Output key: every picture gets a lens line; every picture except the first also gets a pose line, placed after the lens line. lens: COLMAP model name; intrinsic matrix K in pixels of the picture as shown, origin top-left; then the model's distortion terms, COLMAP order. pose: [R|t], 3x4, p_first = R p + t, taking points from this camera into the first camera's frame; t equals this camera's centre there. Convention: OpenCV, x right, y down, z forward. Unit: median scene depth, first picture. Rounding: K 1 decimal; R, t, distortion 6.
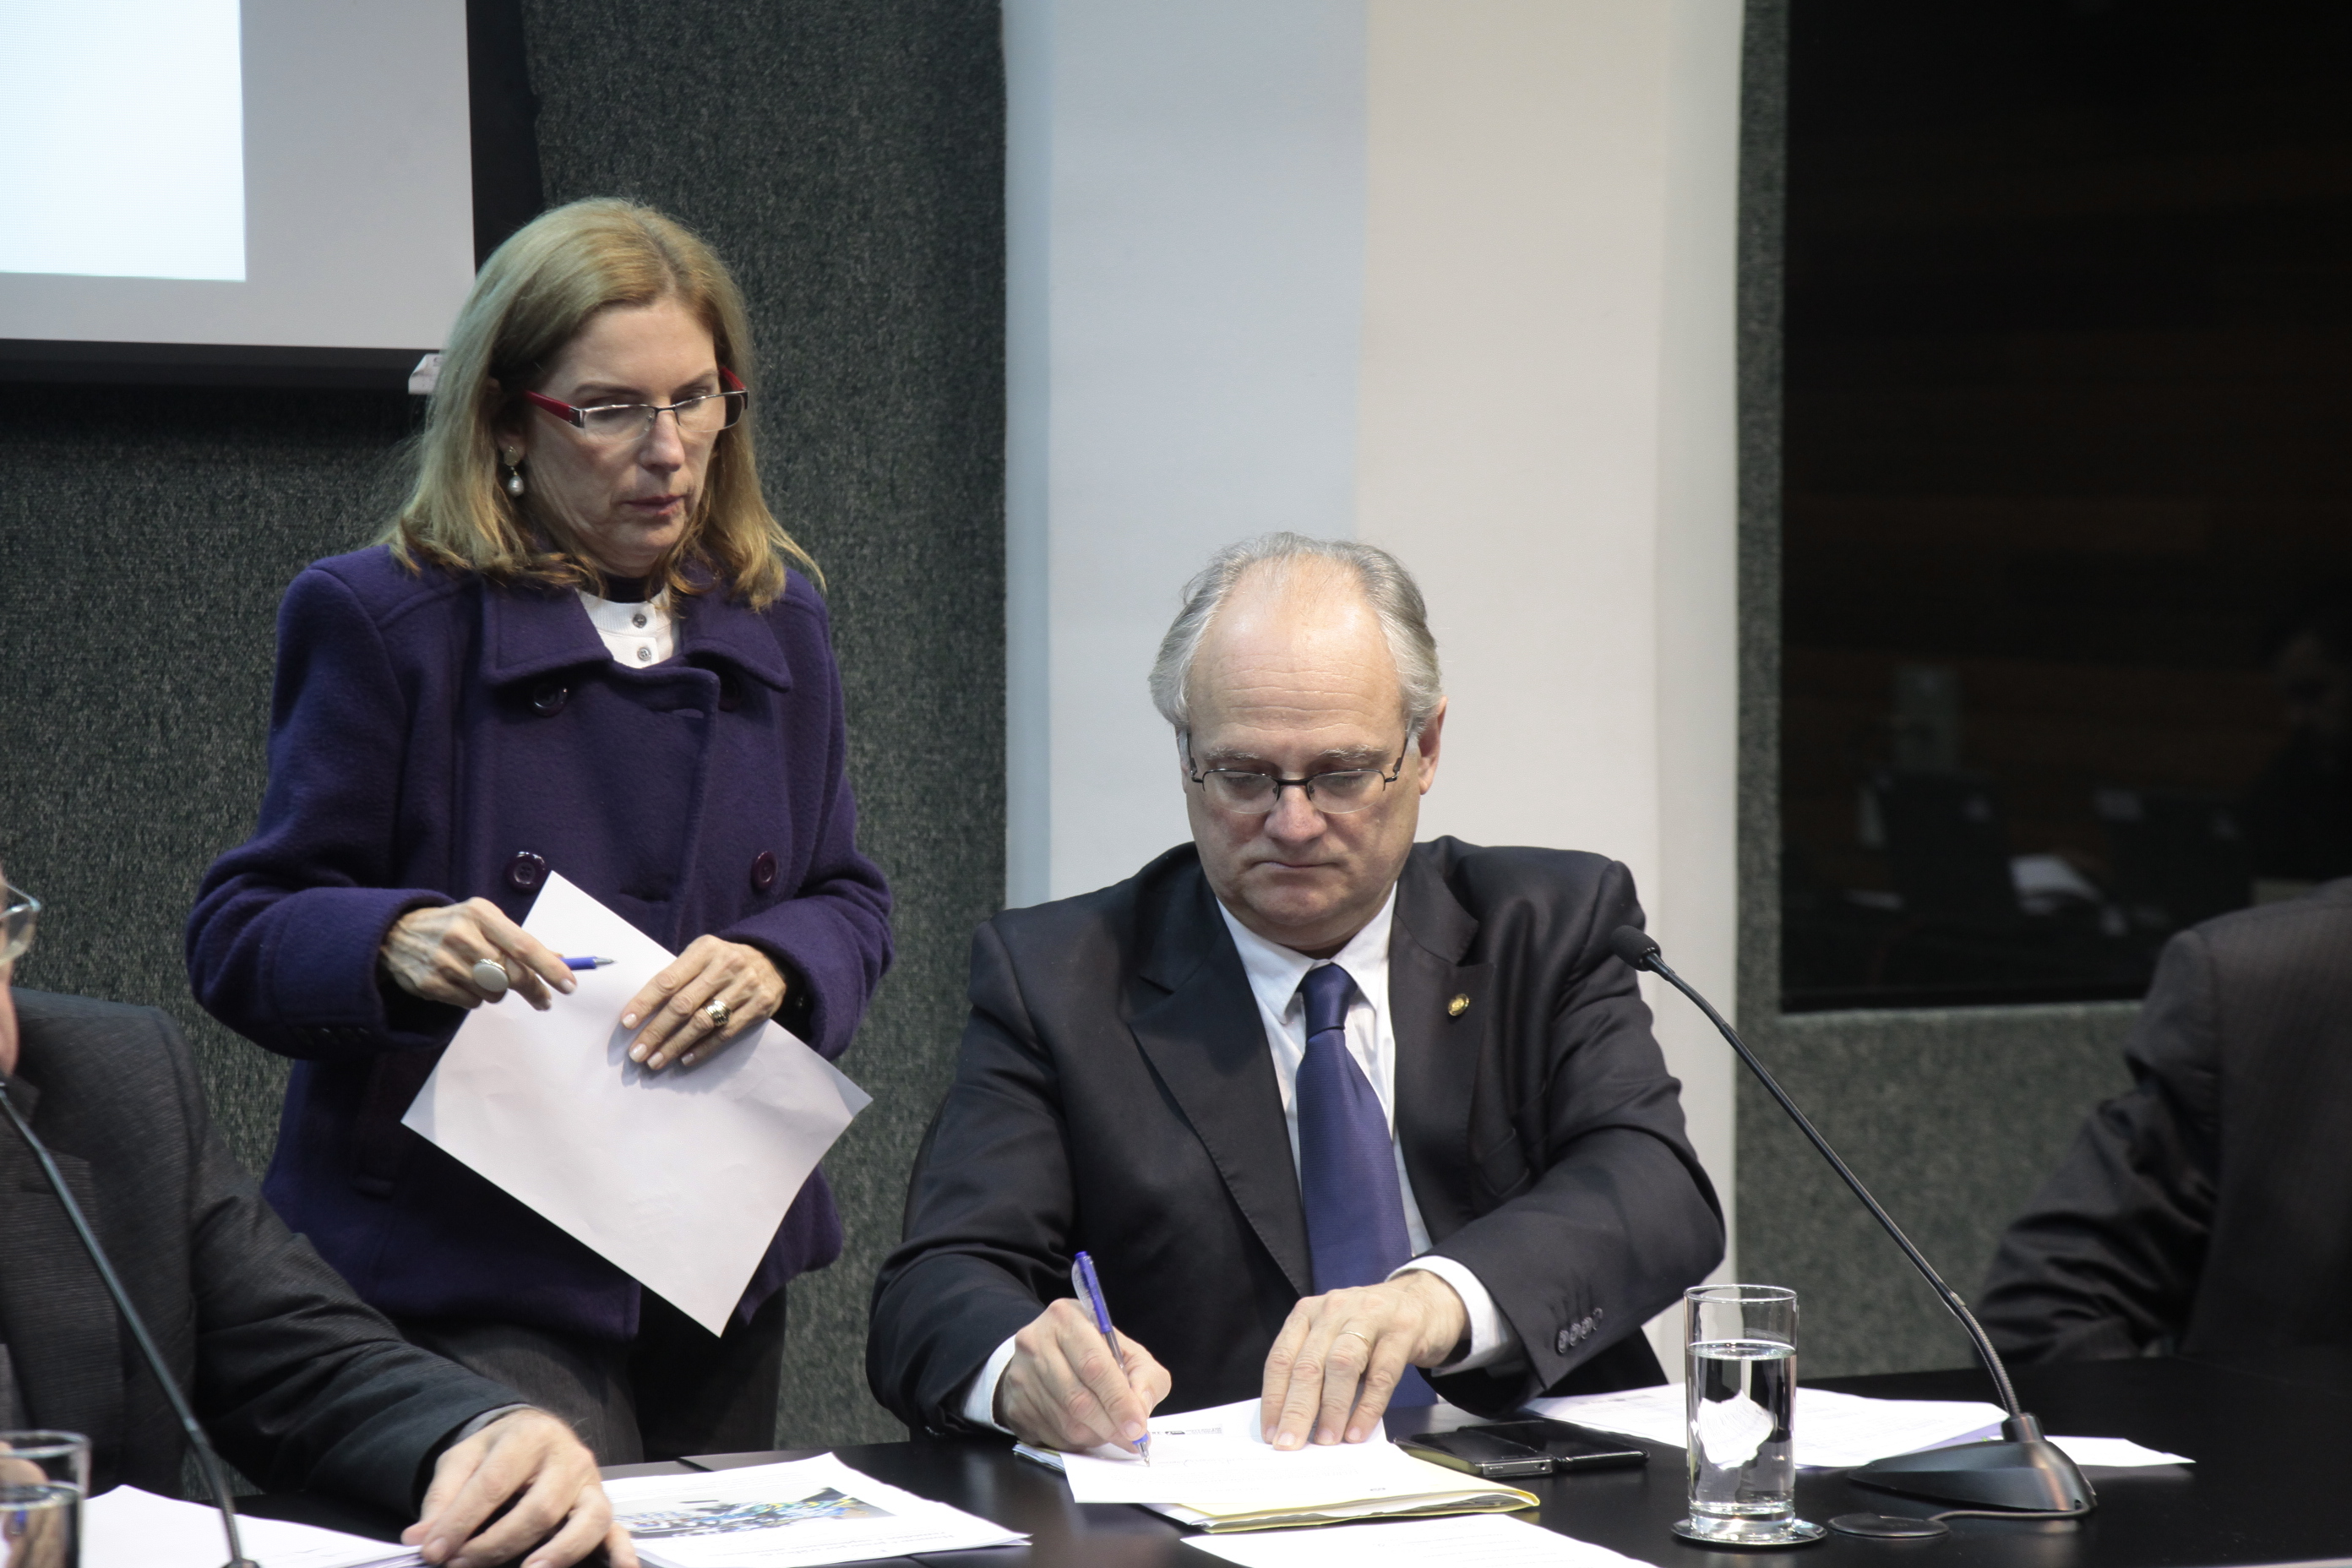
lens RADIAL K [[5568.8, 0, 1195.6], [0, 5568.8, 797.7], [0, 0, 1]] dist [0.425240, 0.000000]
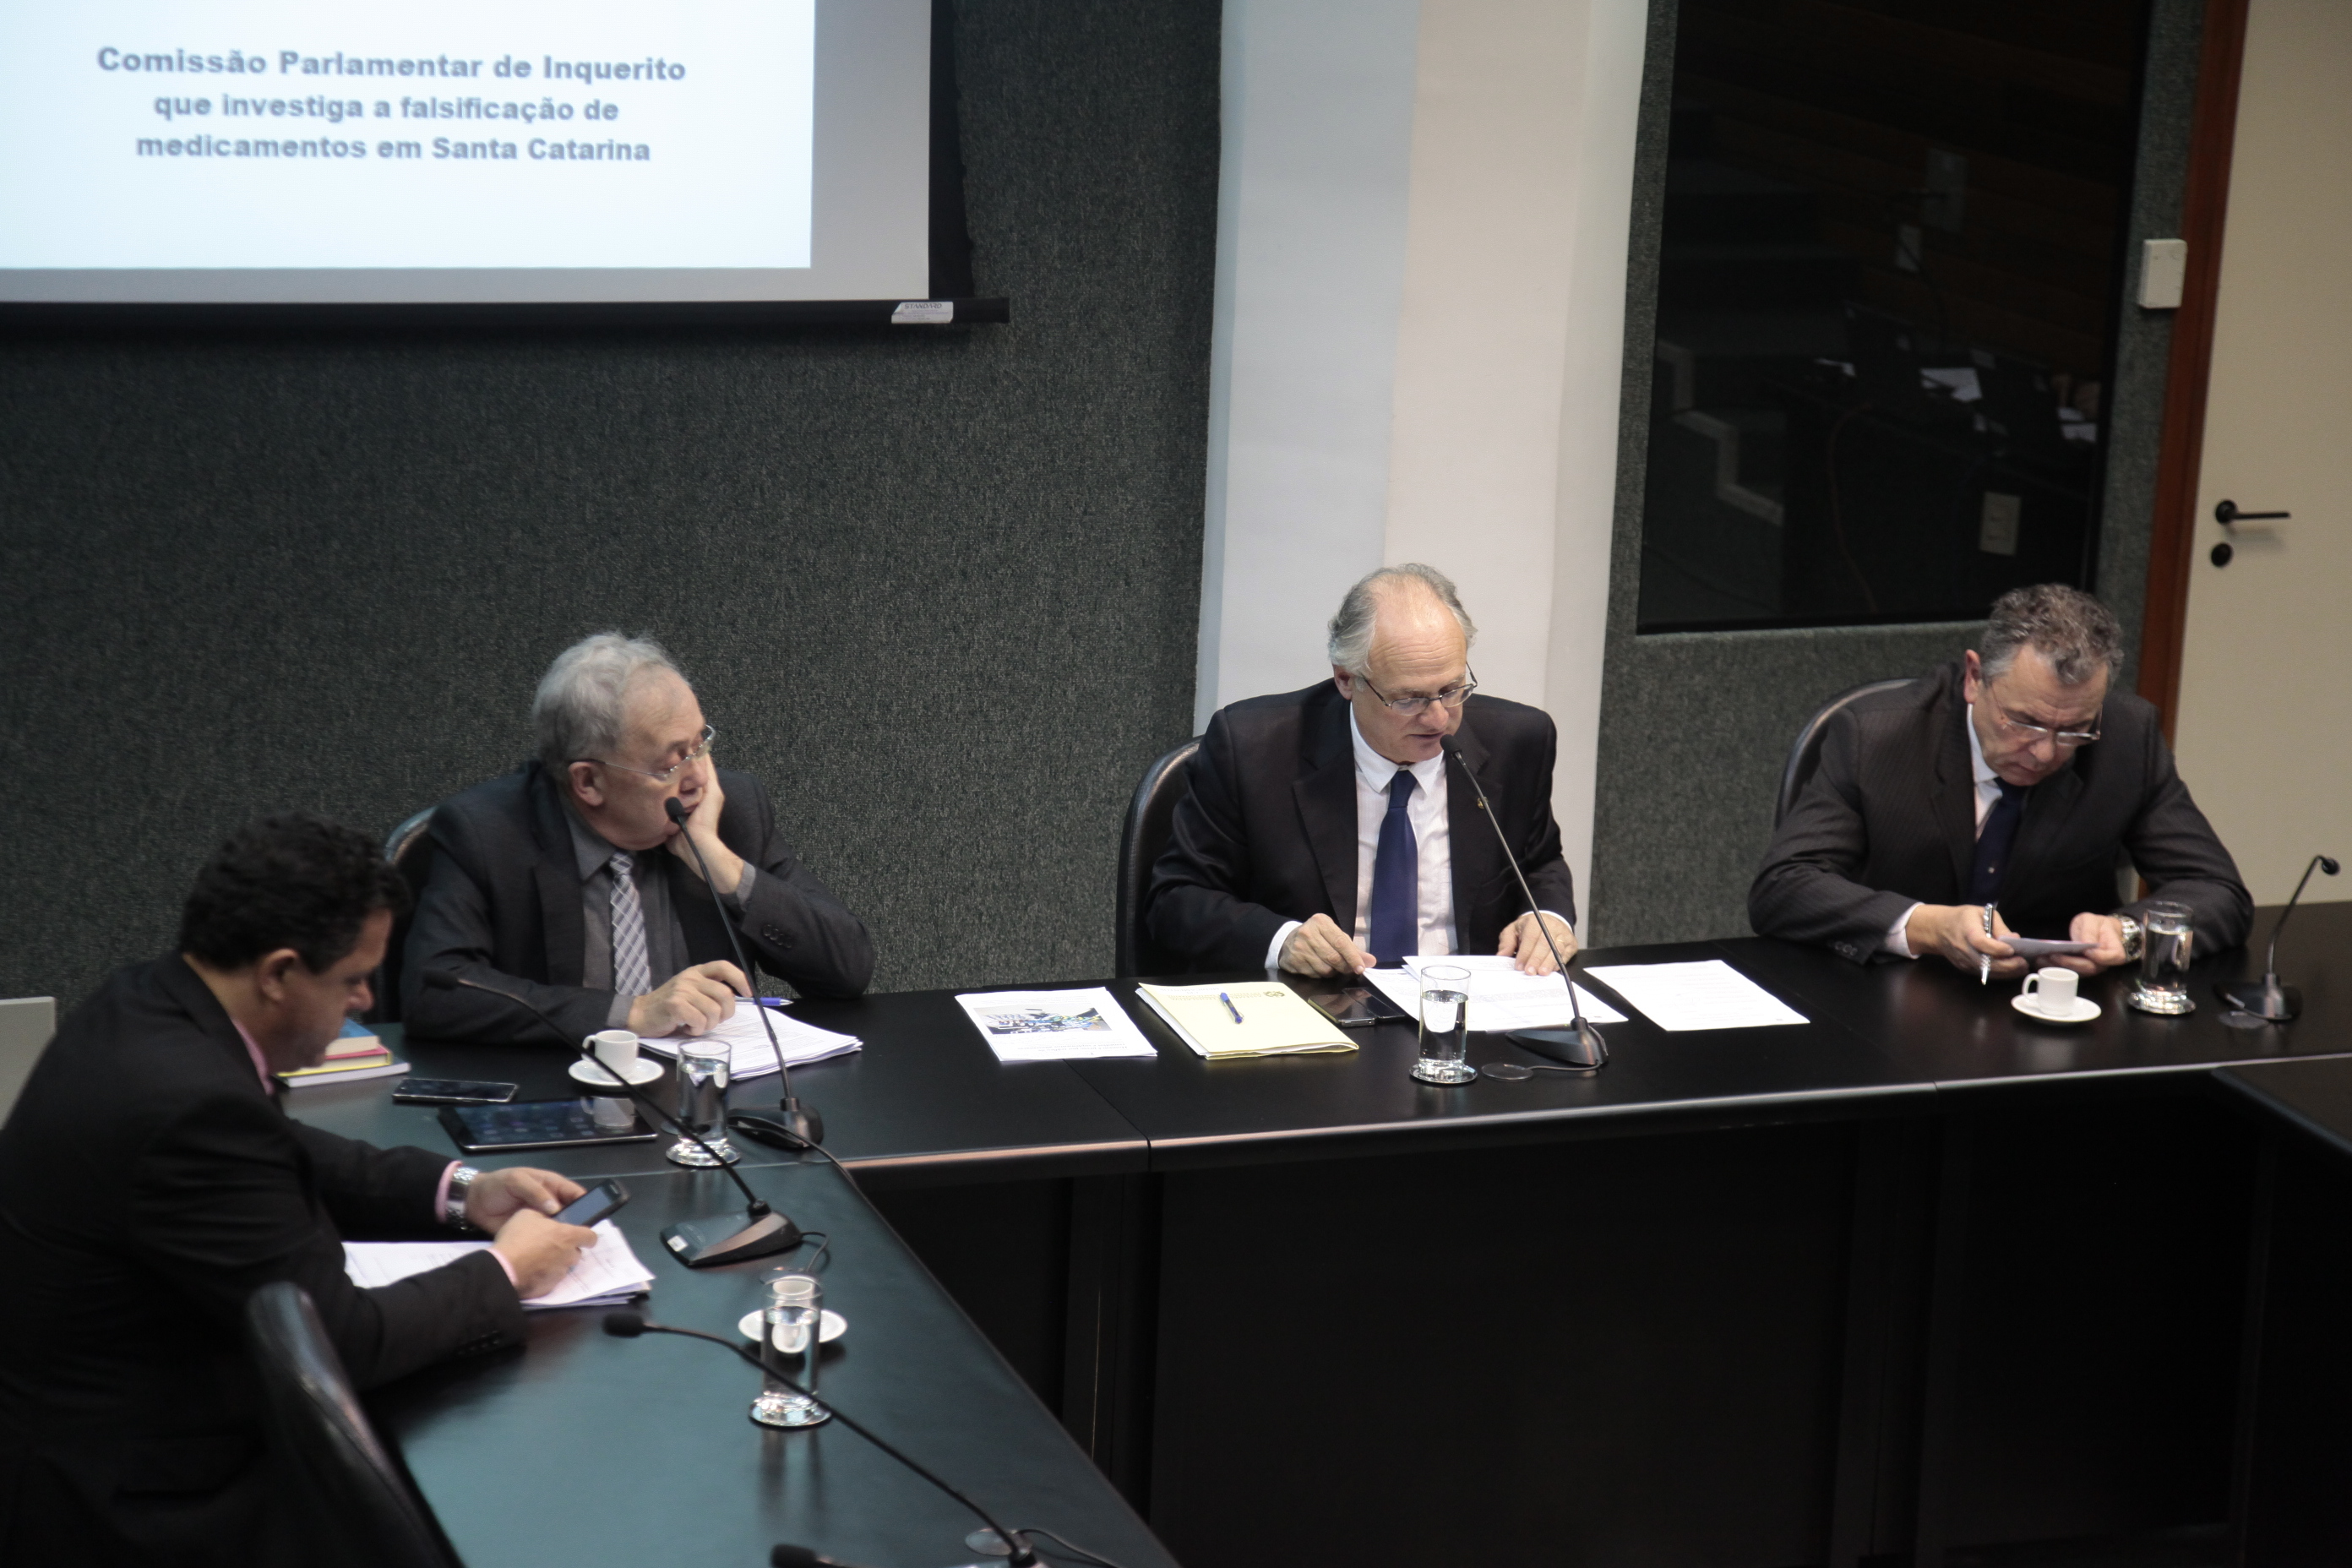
lens RADIAL K [[5119.7, 0, 1228.4], [0, 5119.7, 784.1], [0, 0, 1]] dist [0.370672, 0.000000]
pose [[0.996282, 0.058978, -0.062804, 0.086280], [-0.044958, 0.977732, 0.204984, -0.266264], [0.073496, -0.201399, 0.976748, -0.678728]]
